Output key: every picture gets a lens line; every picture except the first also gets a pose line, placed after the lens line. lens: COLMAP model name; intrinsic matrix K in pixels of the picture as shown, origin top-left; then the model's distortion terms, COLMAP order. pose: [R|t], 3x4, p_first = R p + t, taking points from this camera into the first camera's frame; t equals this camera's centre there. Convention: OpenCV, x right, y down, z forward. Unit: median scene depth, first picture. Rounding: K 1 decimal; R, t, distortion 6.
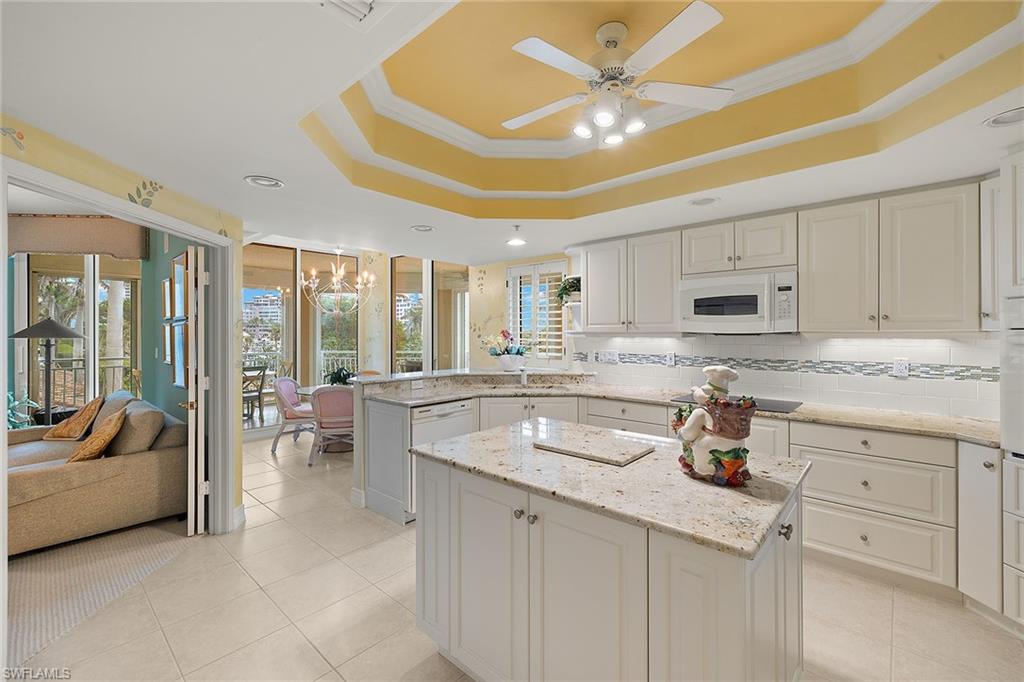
lens RADIAL K [[434.6, 0, 513.3], [0, 434.6, 333.1], [0, 0, 1]] dist [0.000734, -0.000360]
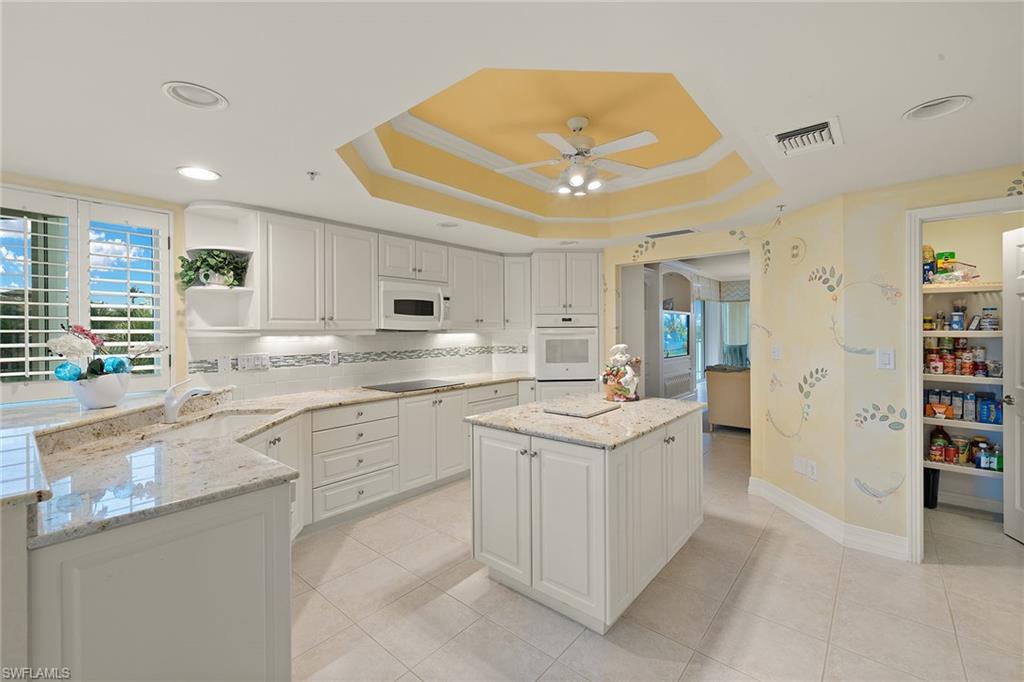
lens RADIAL K [[434.6, 0, 505.8], [0, 434.6, 339.9], [0, 0, 1]] dist [0.000734, -0.000360]
pose [[-0.012913, -0.021550, 0.999684, -0.730950], [0.008274, 0.999731, 0.021658, 0.003521], [-0.999882, 0.008551, -0.012731, 0.751793]]
